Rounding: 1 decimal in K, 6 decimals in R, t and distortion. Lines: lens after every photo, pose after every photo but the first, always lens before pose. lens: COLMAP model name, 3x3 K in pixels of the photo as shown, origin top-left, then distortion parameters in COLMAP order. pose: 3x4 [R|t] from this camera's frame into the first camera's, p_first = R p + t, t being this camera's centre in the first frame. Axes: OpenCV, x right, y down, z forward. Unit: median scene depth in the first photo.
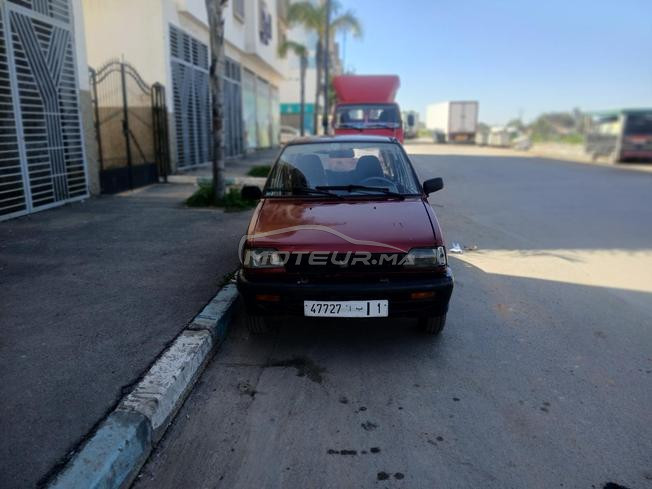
lens RADIAL K [[517.3, 0, 326.0], [0, 517.3, 244.5], [0, 0, 1]] dist [0.010303, -0.036304]
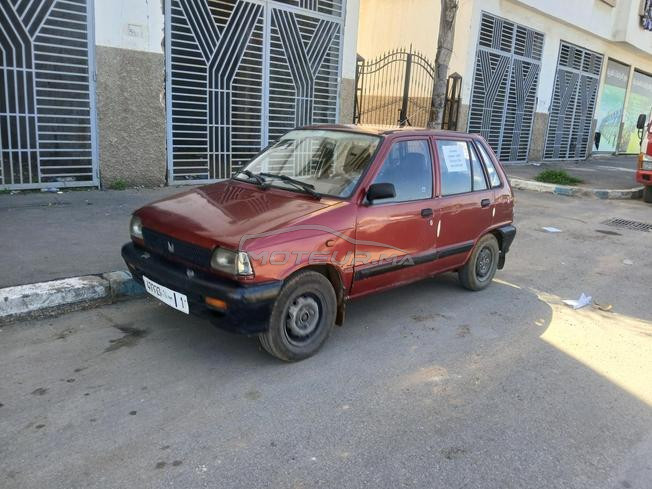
lens RADIAL K [[541.4, 0, 326.0], [0, 541.4, 244.5], [0, 0, 1]] dist [0.003649, -0.047687]
pose [[0.732092, 0.206251, -0.649232, 0.857340], [-0.209209, 0.975078, 0.073858, -0.097726], [0.648285, 0.081754, 0.756996, 0.410379]]
